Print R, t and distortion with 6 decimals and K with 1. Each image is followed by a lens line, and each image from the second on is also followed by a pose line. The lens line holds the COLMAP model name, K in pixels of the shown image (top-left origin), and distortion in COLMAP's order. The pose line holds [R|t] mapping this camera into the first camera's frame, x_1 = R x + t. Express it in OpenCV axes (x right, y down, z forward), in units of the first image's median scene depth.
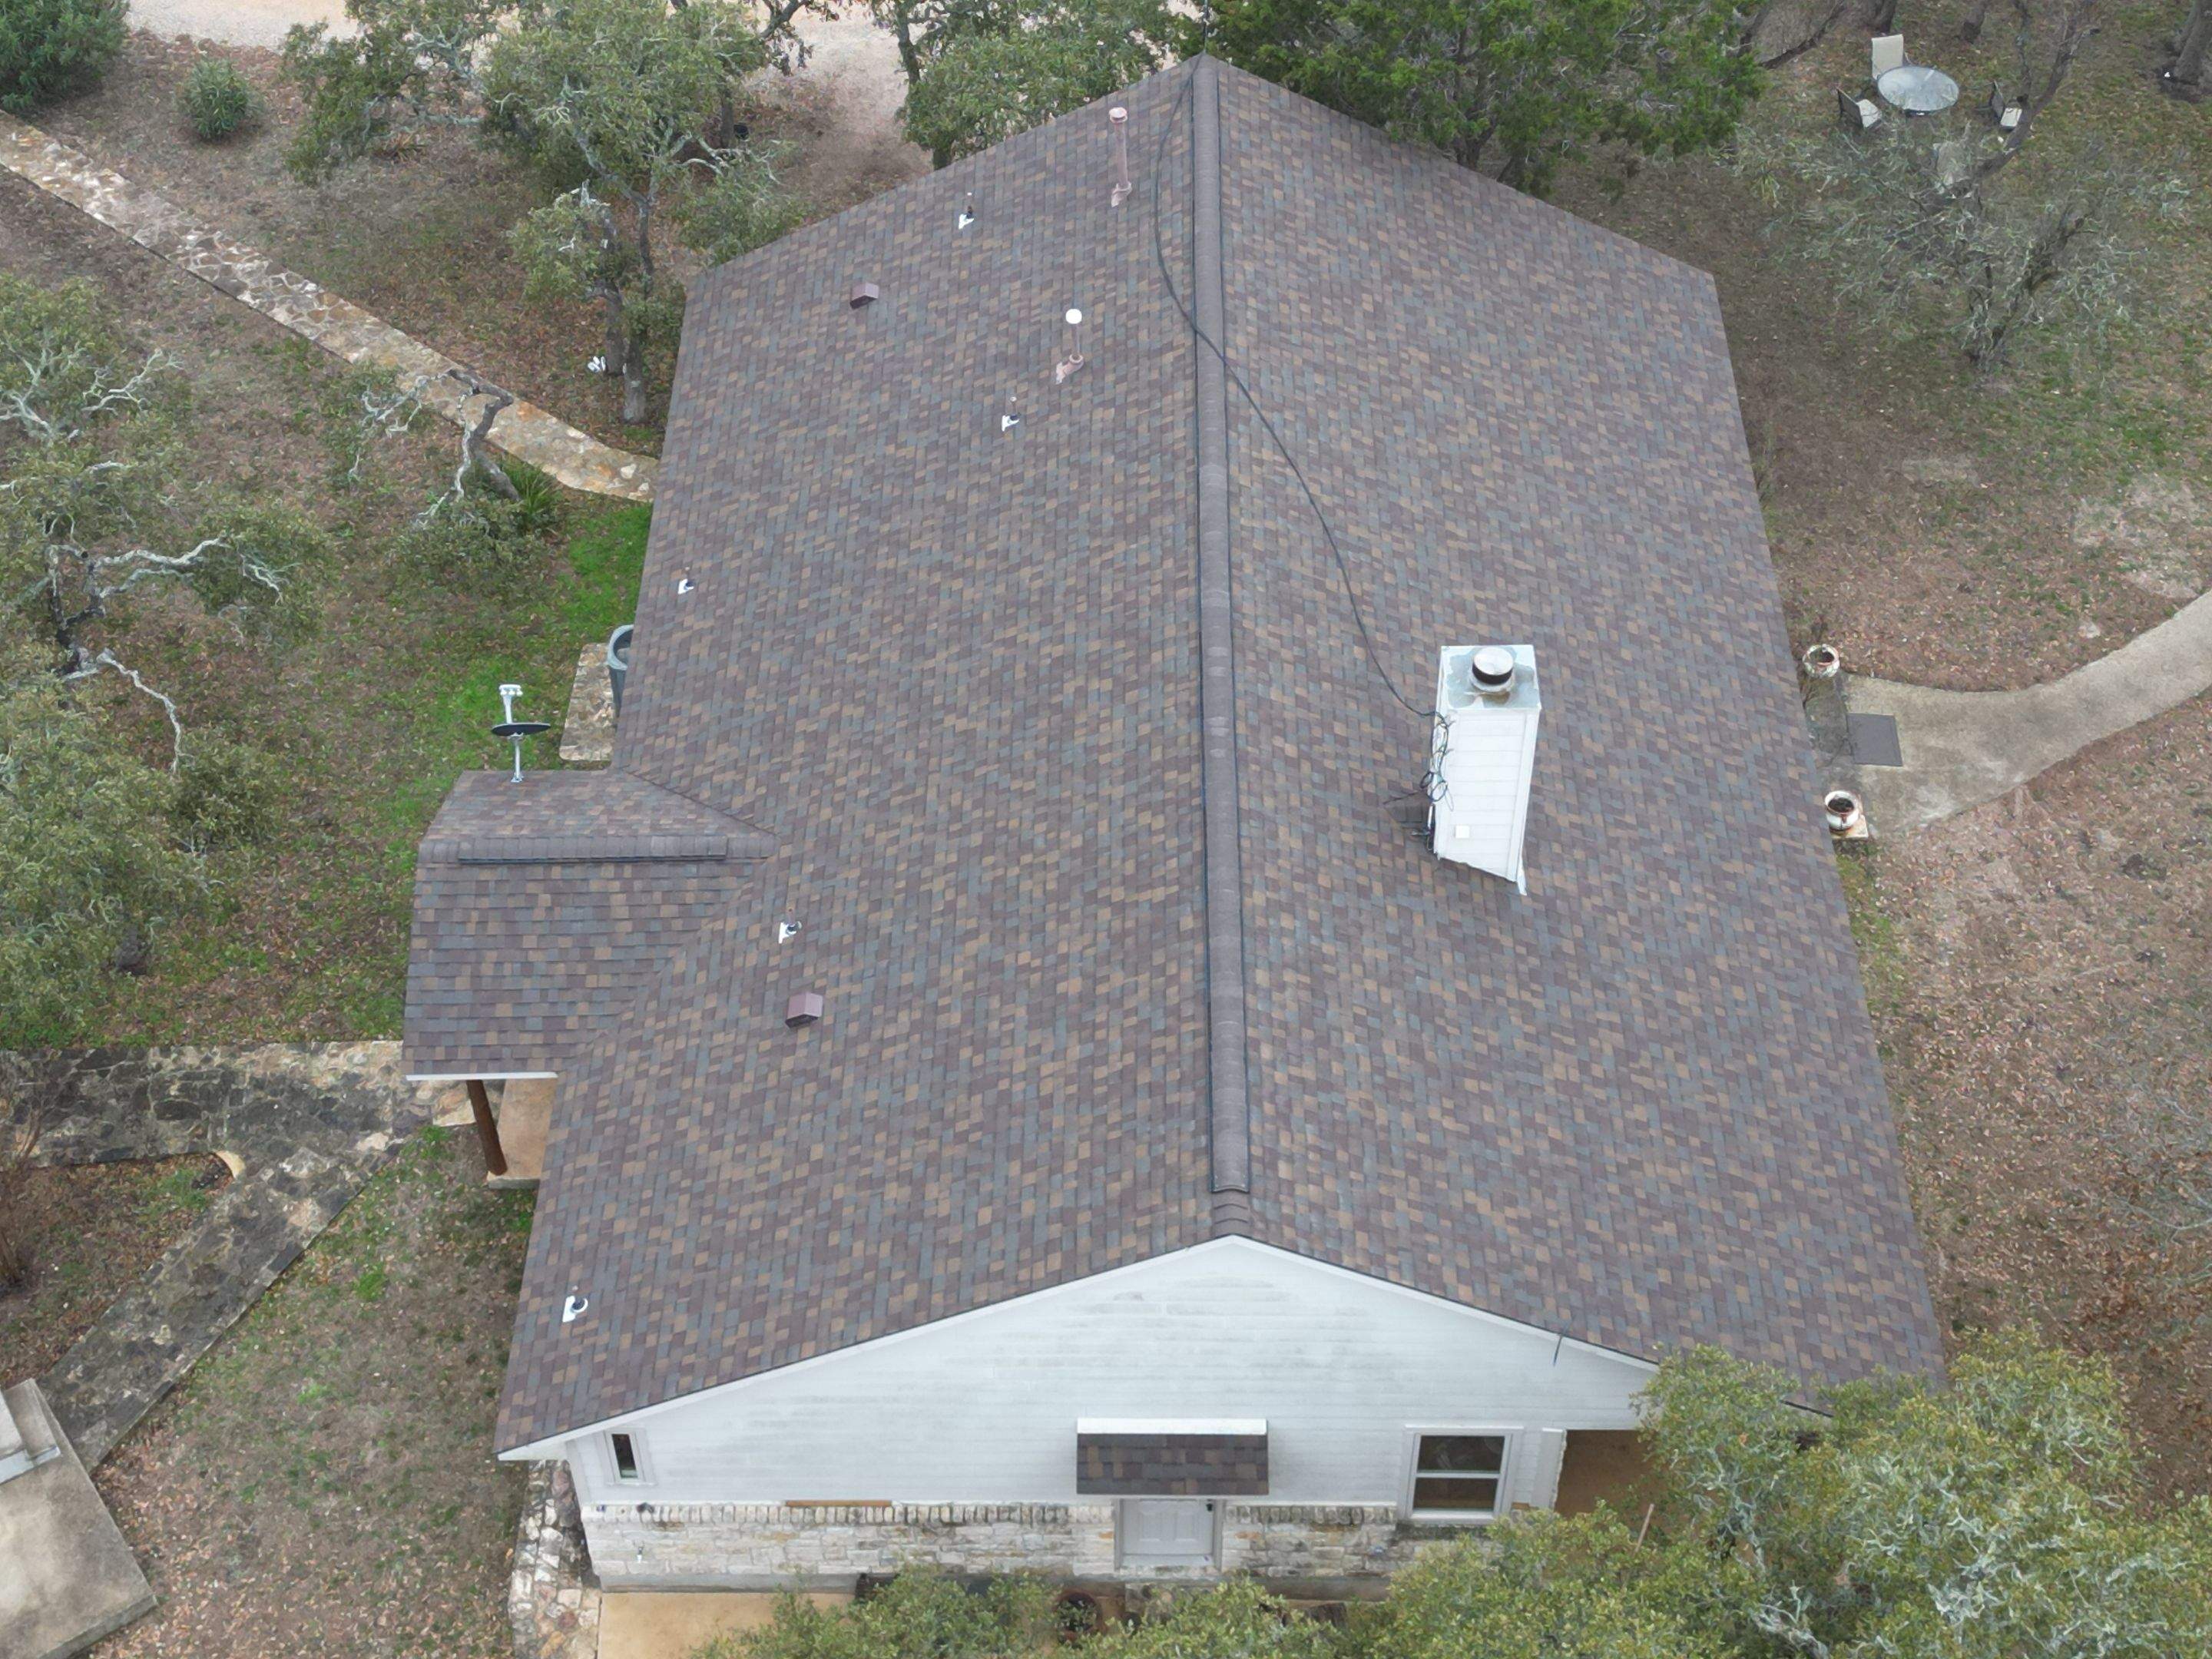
lens RADIAL K [[3064.3, 0, 1096.7], [0, 3064.3, 835.2], [0, 0, 1]] dist [0.108695, 0.000000]
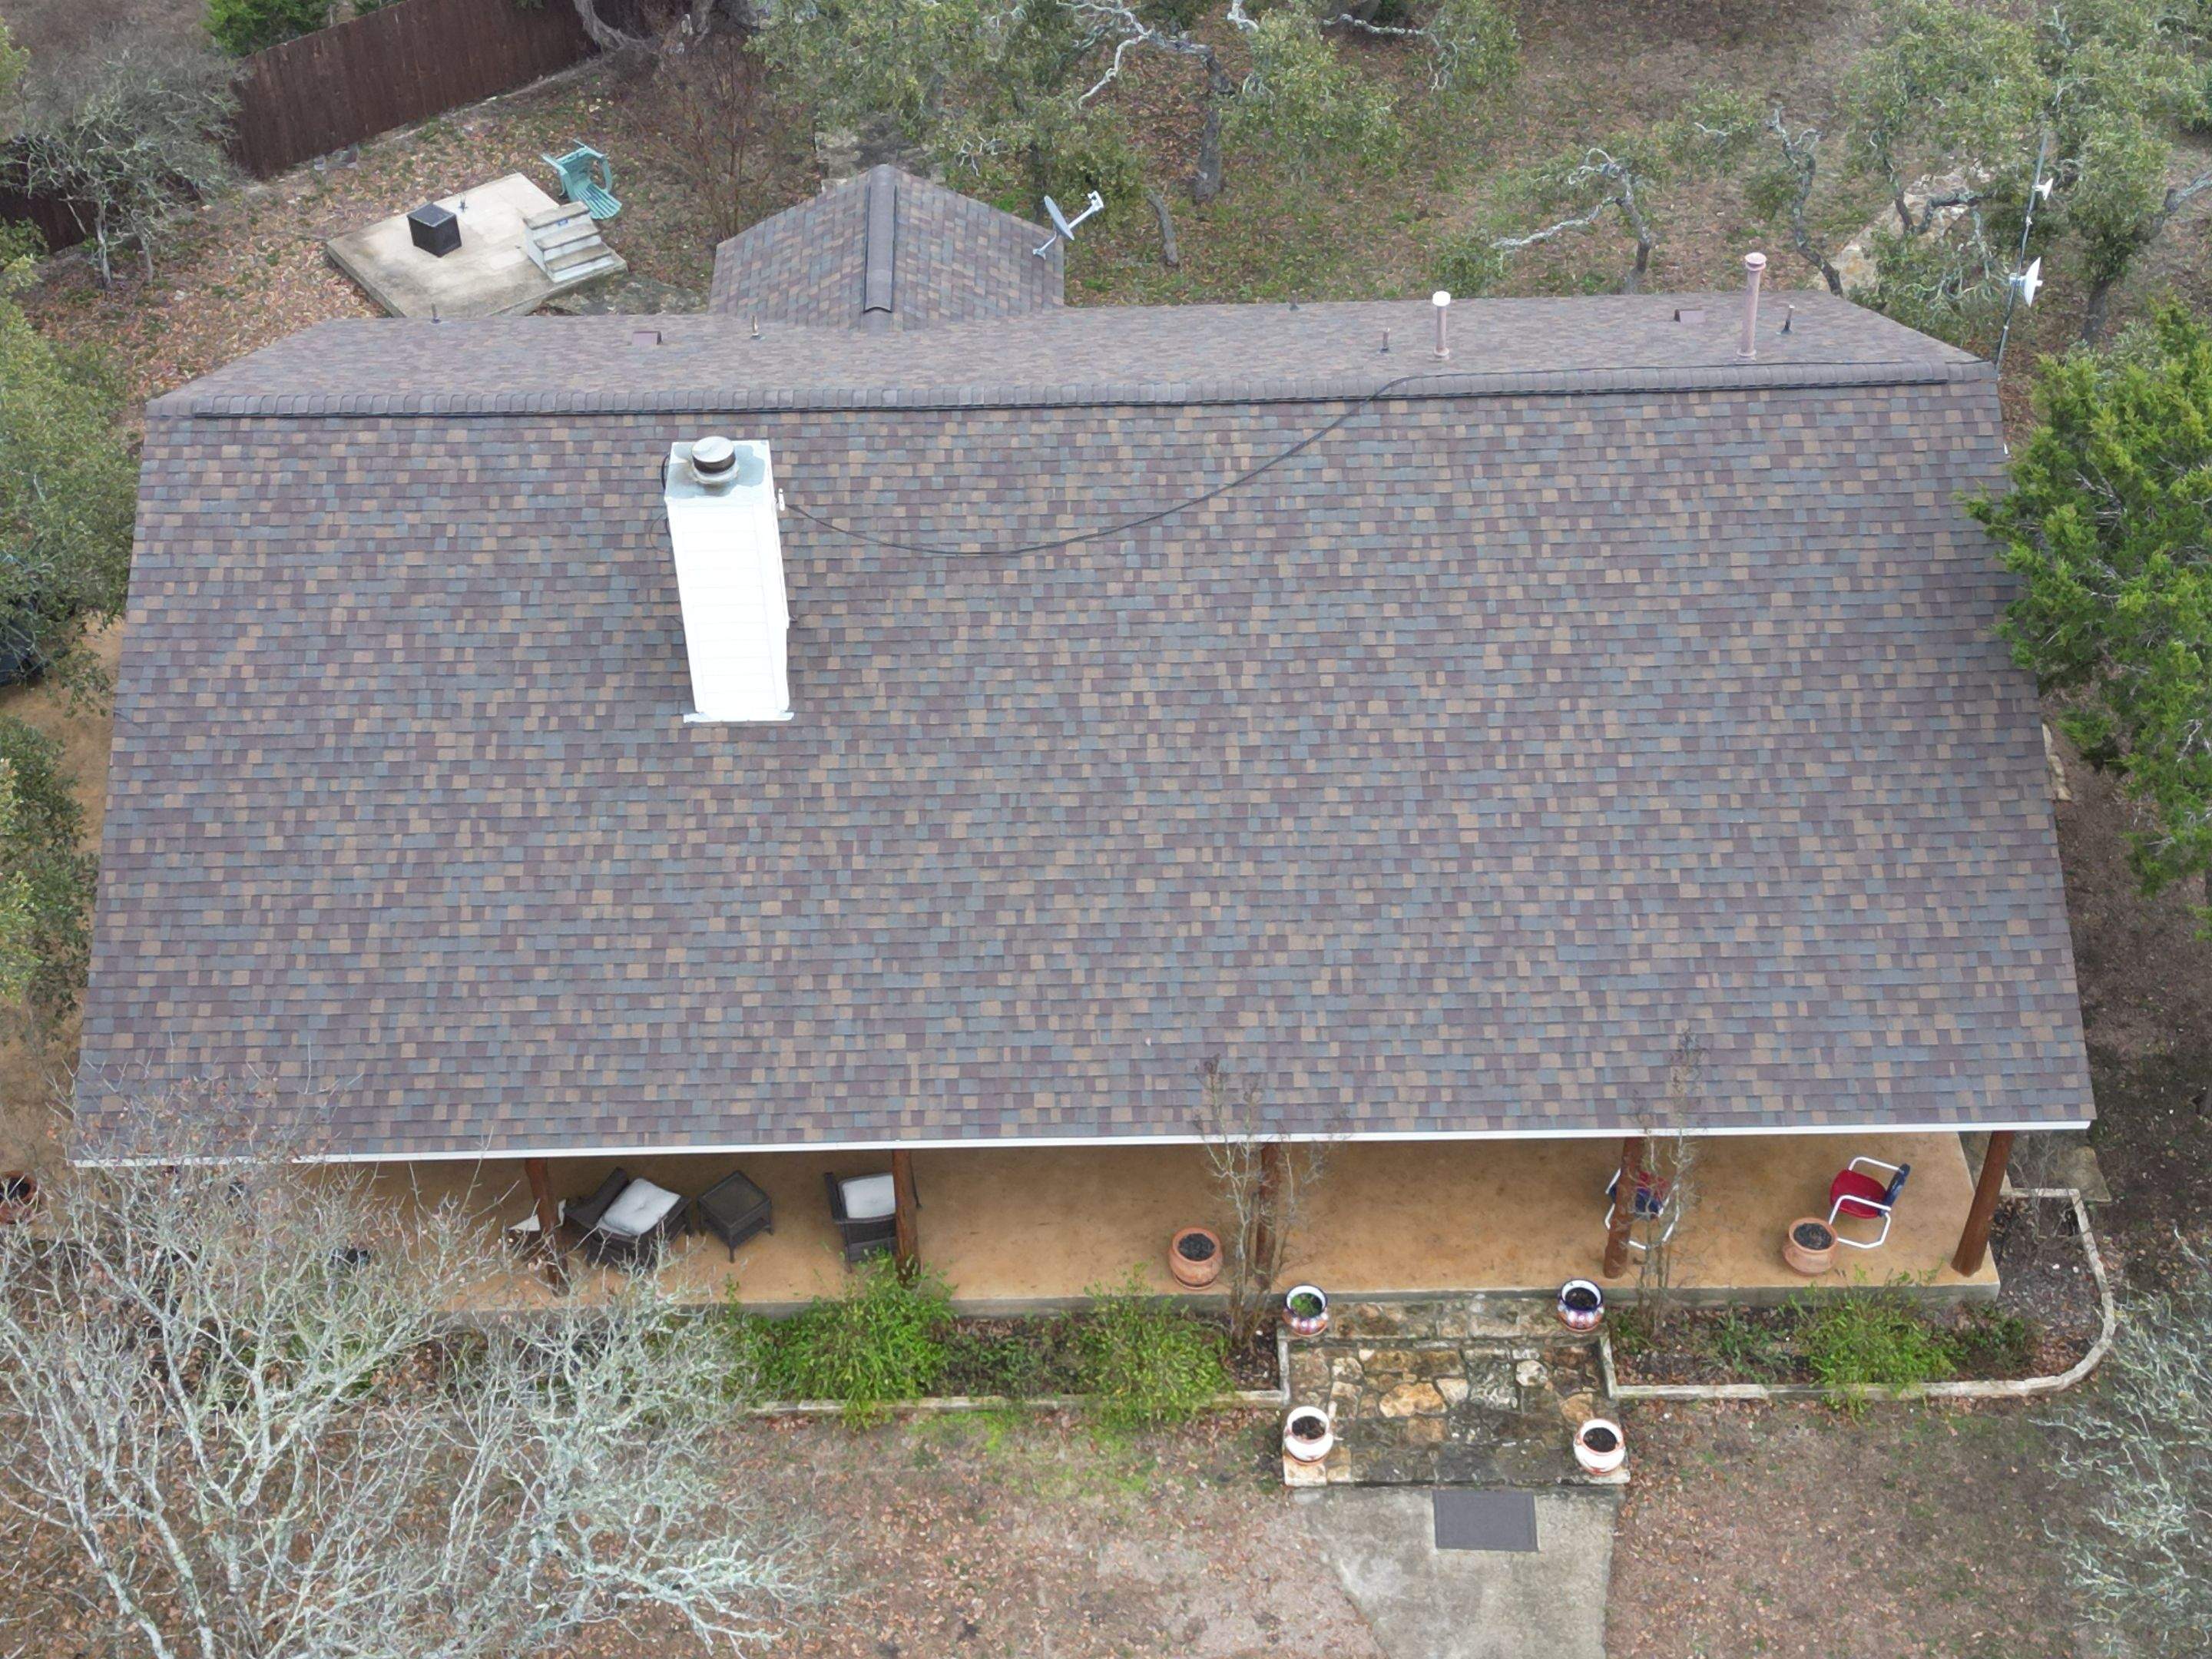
lens RADIAL K [[3064.3, 0, 1102.1], [0, 3064.3, 836.7], [0, 0, 1]] dist [0.108695, 0.000000]
pose [[0.018747, 0.681409, -0.731663, 0.837473], [-0.716084, 0.519857, 0.465803, -0.482279], [0.697762, 0.515200, 0.497692, 0.626776]]
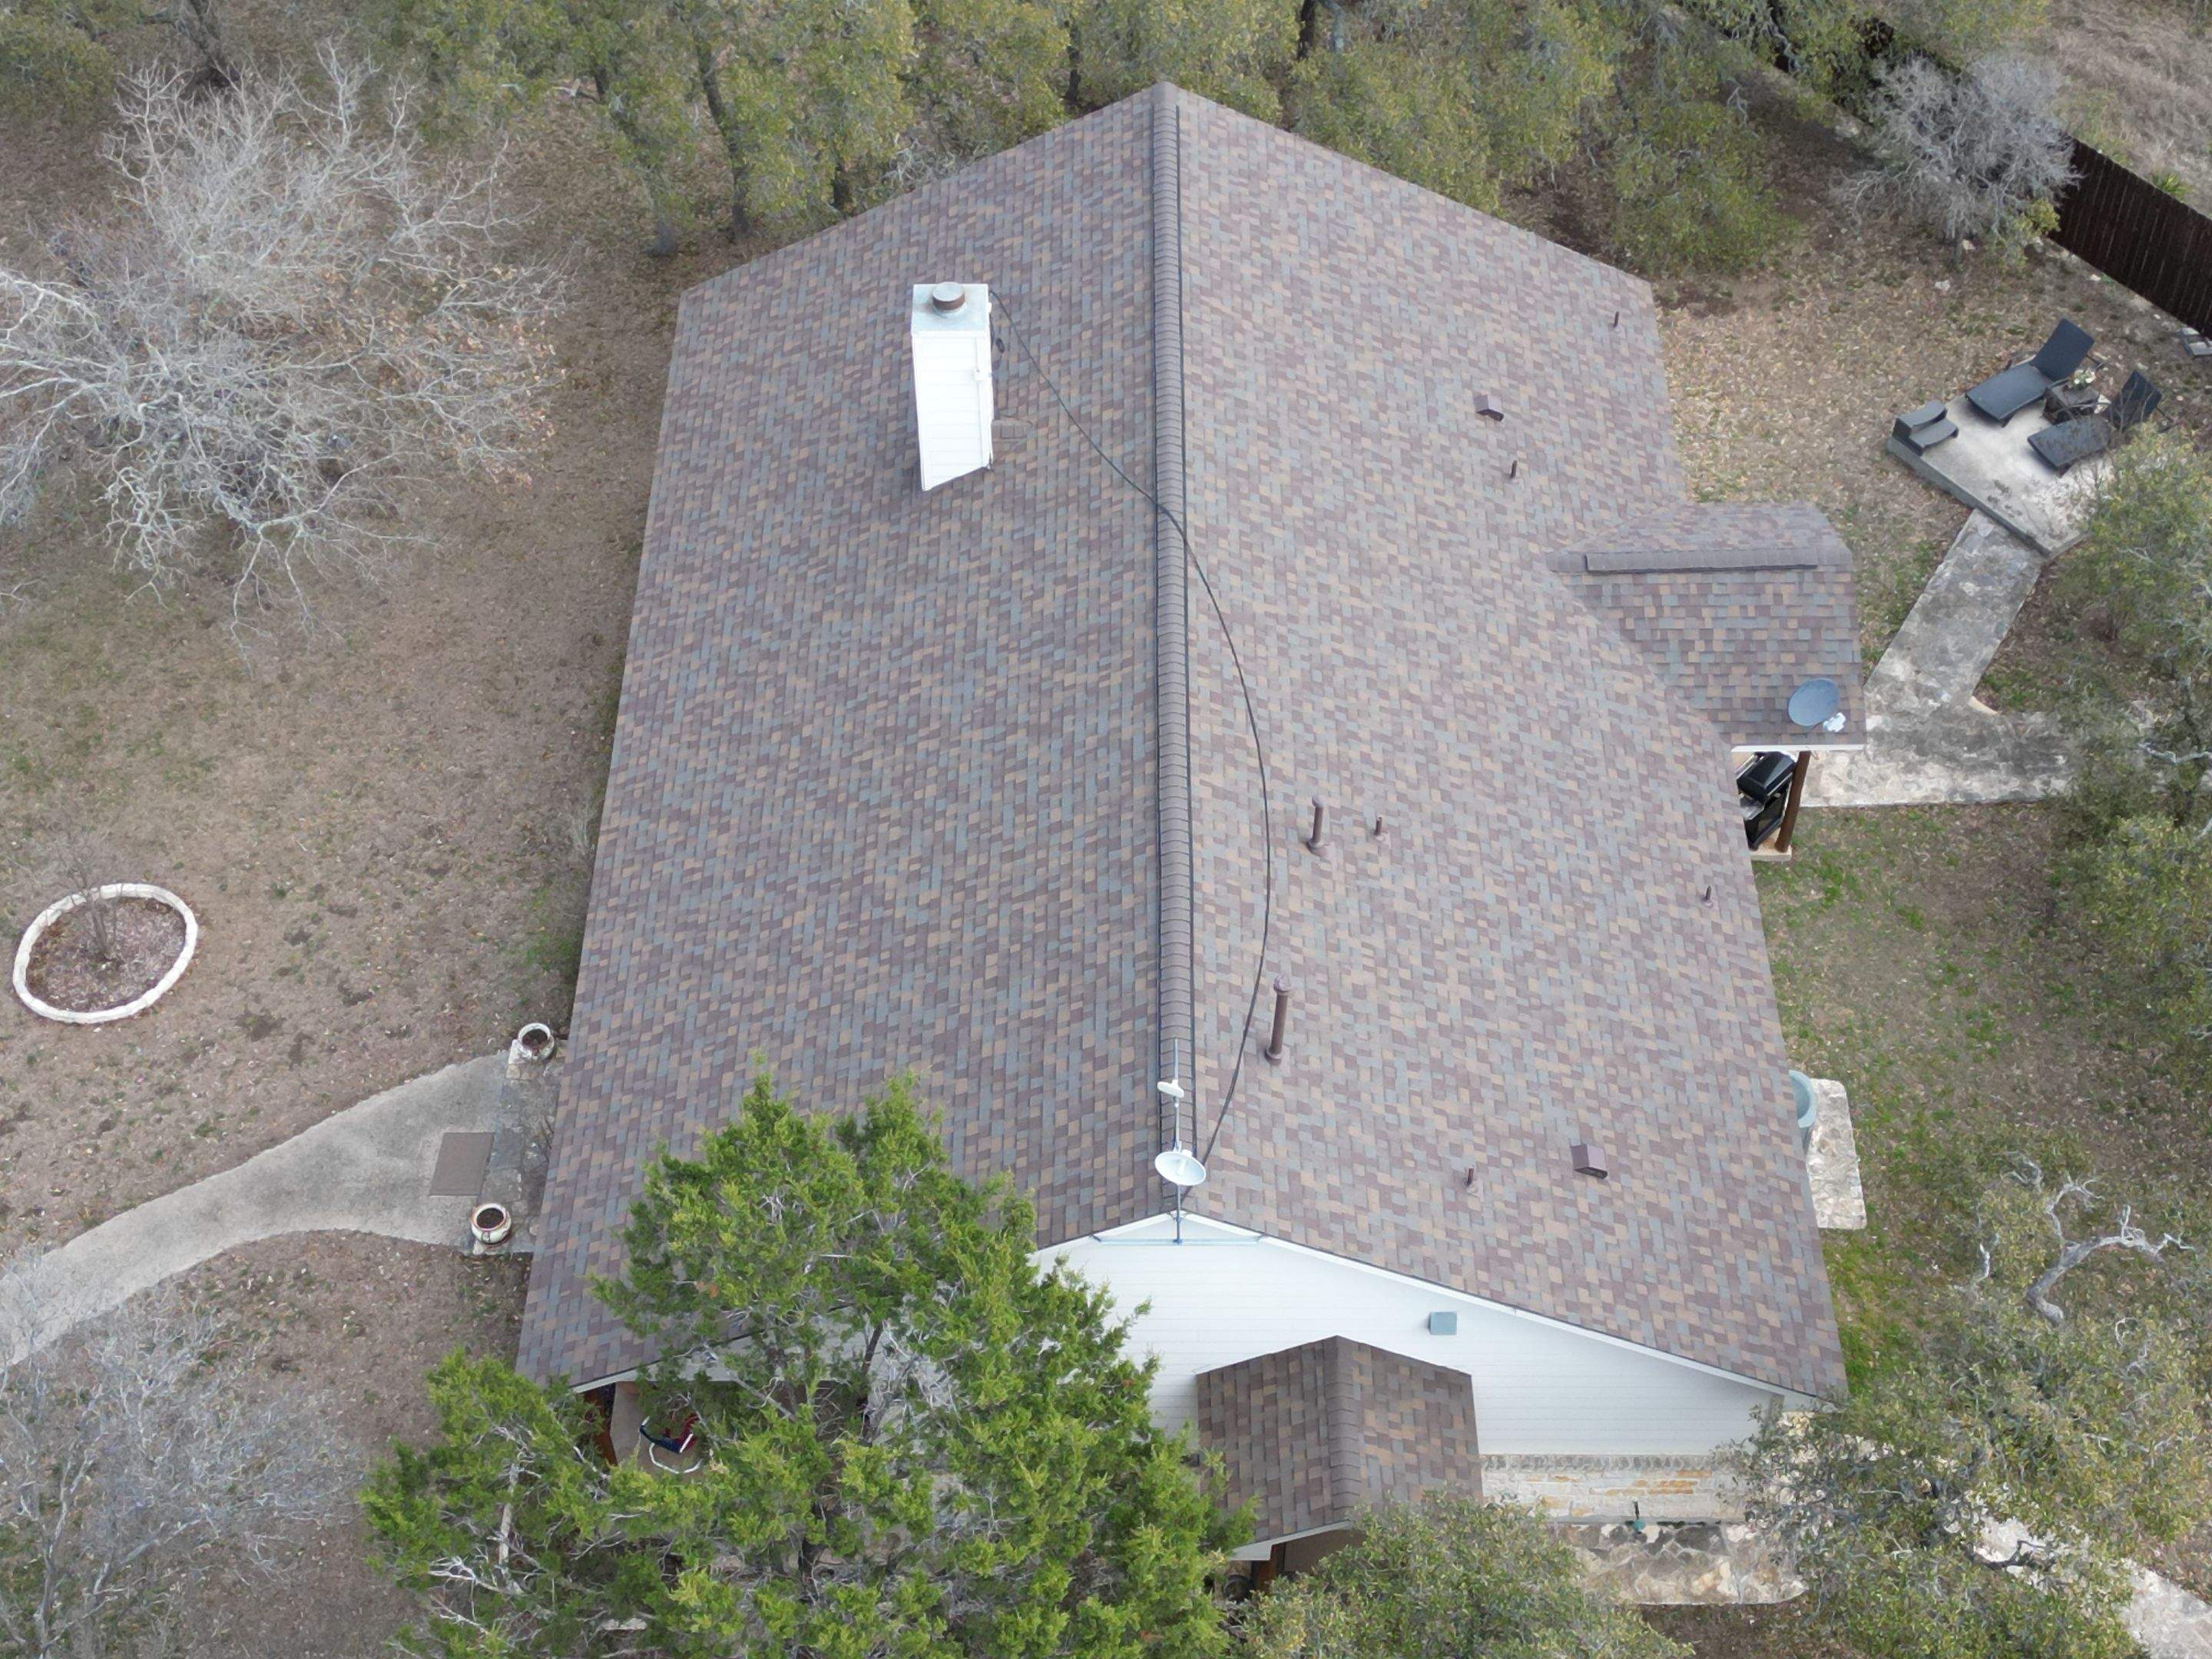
lens RADIAL K [[3064.3, 0, 1099.1], [0, 3064.3, 830.5], [0, 0, 1]] dist [0.108695, 0.000000]
pose [[-0.999716, 0.018293, 0.015285, 0.050133], [0.013640, -0.086898, 0.996124, -1.209379], [0.019551, 0.996049, 0.086624, 1.029504]]
